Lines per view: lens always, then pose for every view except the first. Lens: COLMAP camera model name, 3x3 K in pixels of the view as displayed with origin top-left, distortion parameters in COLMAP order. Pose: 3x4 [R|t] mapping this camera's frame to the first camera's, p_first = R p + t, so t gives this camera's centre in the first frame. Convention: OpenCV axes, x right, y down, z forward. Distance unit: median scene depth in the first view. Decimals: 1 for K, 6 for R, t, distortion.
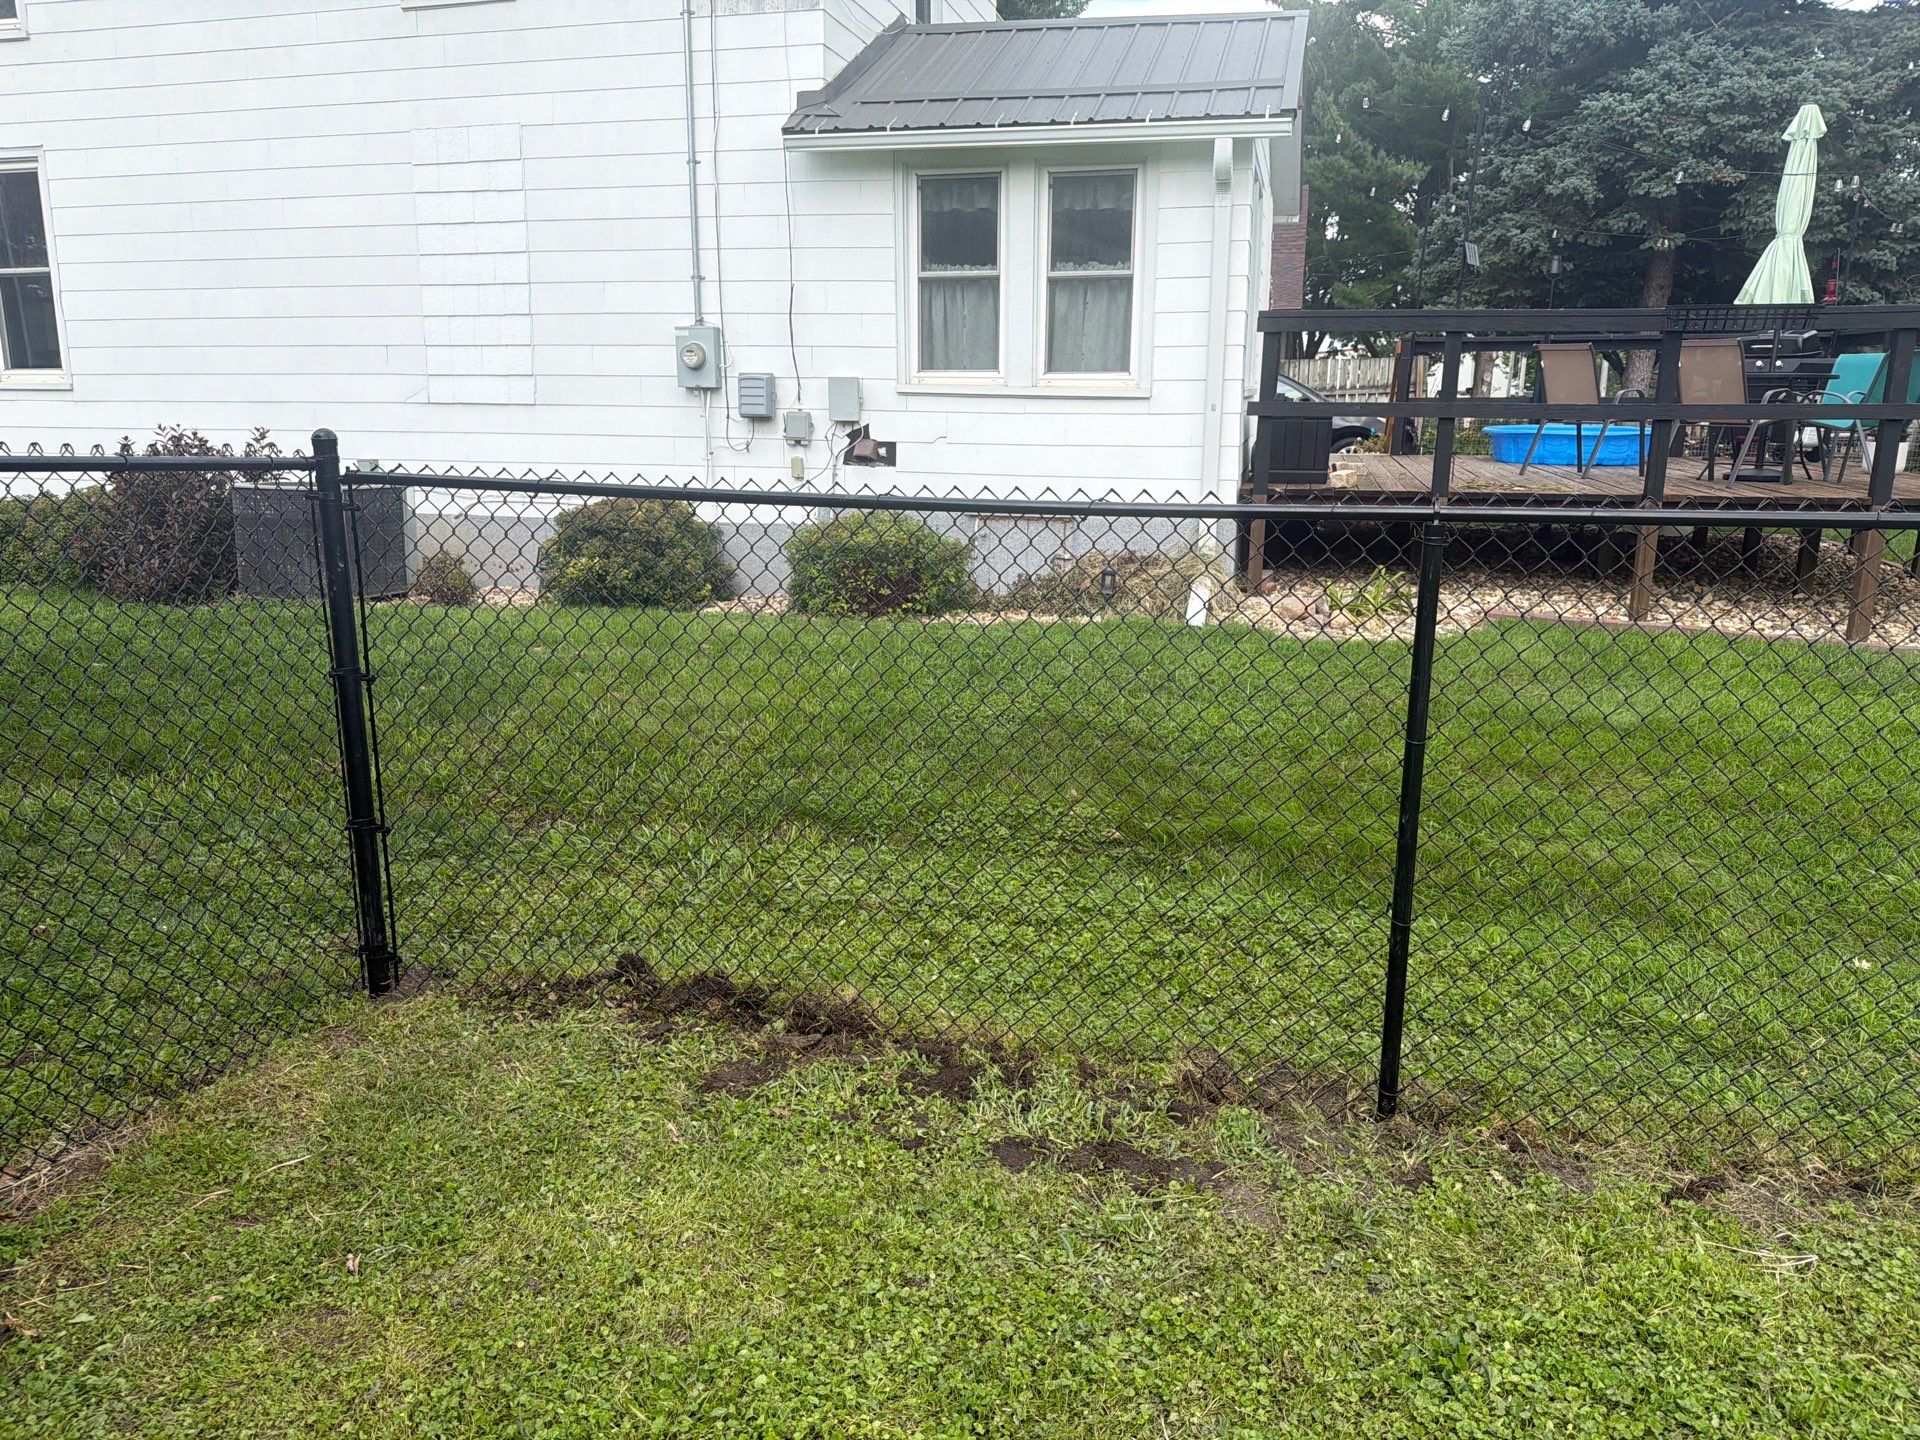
lens RADIAL K [[1346.7, 0, 956.7], [0, 1346.7, 715.2], [0, 0, 1]] dist [0.019606, -0.028862]
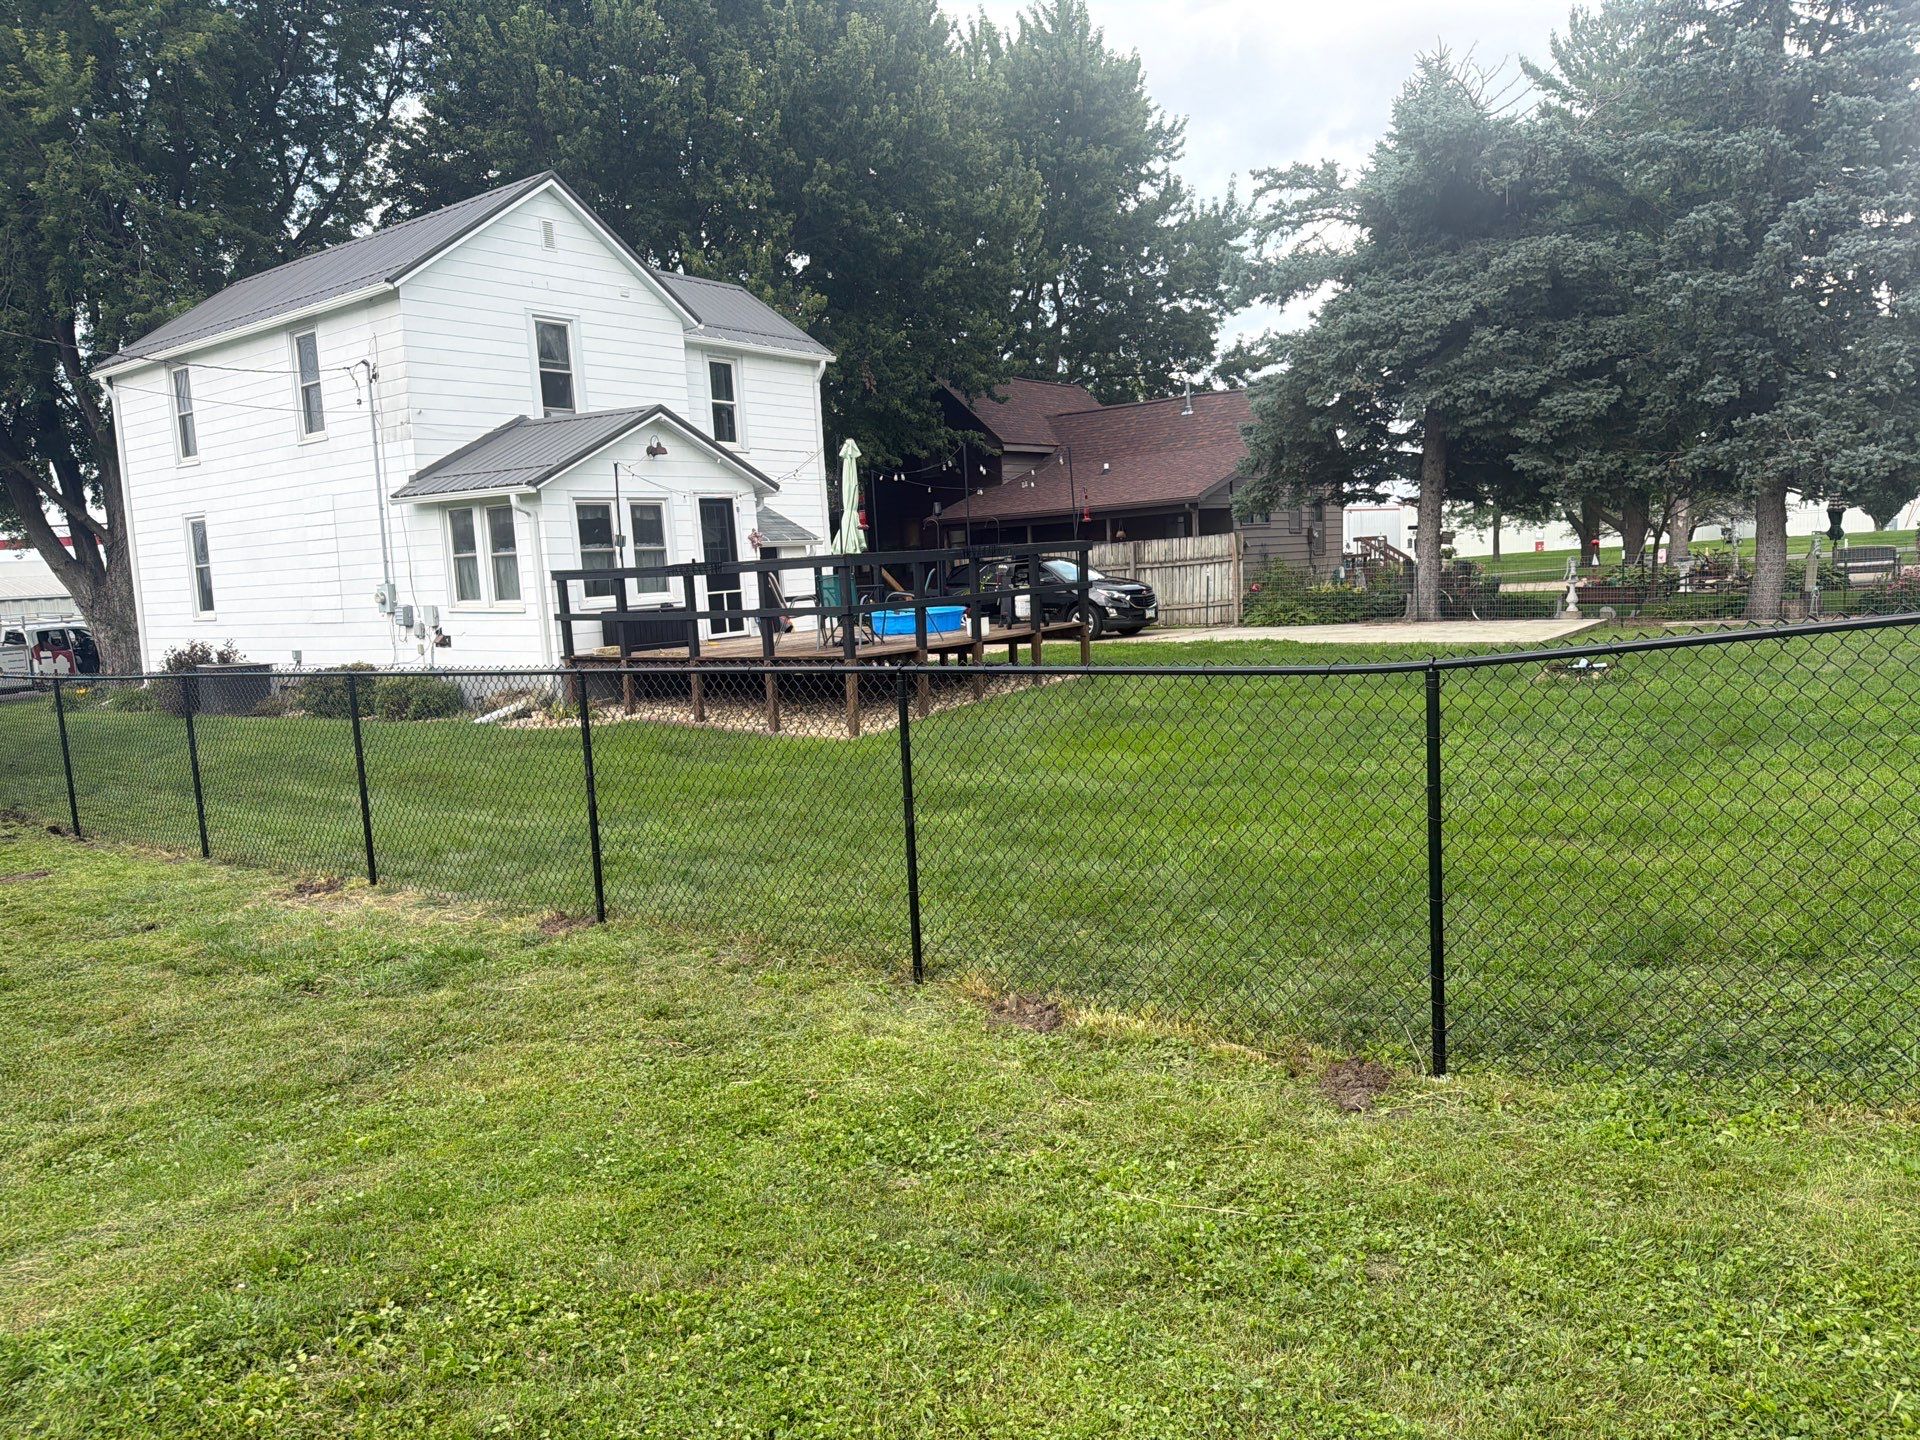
lens RADIAL K [[1367.7, 0, 915.3], [0, 1367.7, 748.9], [0, 0, 1]] dist [0.017235, -0.058935]
pose [[0.914552, 0.007611, -0.404396, 1.572438], [-0.041711, 0.996267, -0.075580, 0.097541], [0.402311, 0.085990, 0.911456, -0.618049]]
